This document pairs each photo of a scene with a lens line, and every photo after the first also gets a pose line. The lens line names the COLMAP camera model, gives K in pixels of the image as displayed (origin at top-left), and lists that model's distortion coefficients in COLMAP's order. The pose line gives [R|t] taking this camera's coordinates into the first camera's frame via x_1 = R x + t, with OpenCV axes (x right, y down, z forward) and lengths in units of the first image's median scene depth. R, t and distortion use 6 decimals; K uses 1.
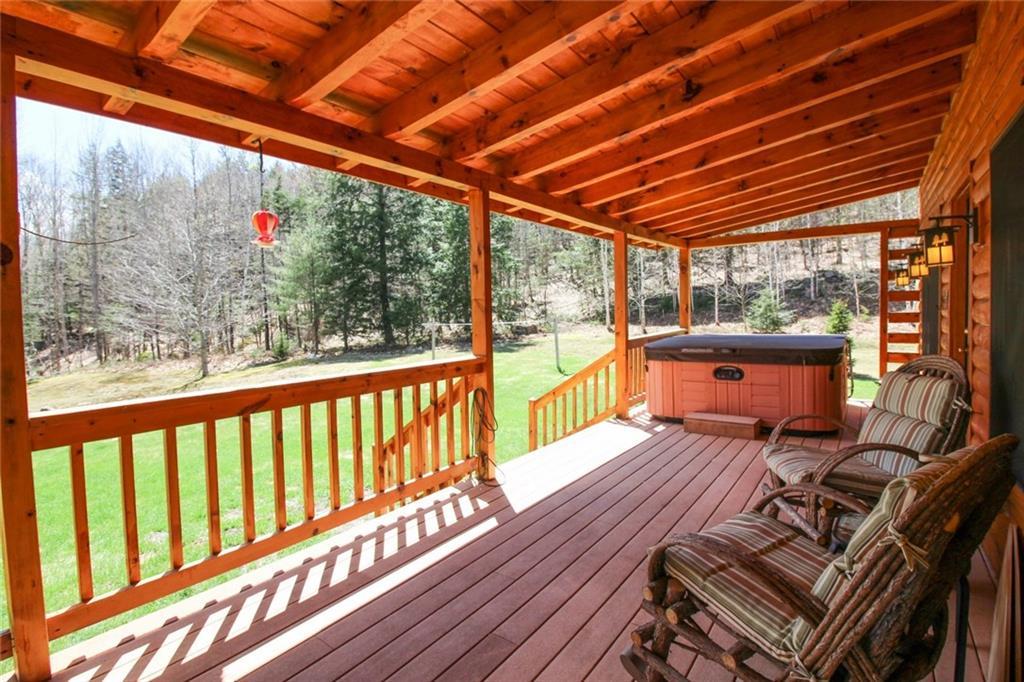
lens RADIAL K [[474.9, 0, 524.1], [0, 474.9, 335.8], [0, 0, 1]] dist [-0.002524, -0.009282]
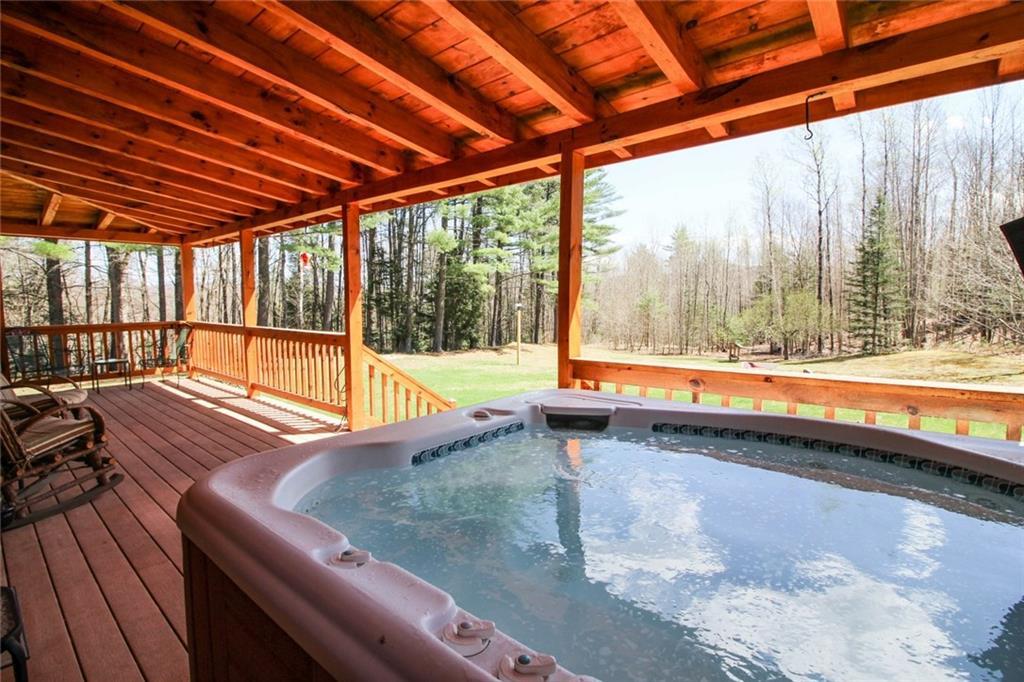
lens RADIAL K [[474.9, 0, 524.1], [0, 474.9, 335.8], [0, 0, 1]] dist [-0.002524, -0.009282]
pose [[-0.060255, 0.081616, -0.994841, 0.652621], [-0.051635, 0.995062, 0.084762, -0.049026], [0.996847, 0.056476, -0.055743, 0.858463]]
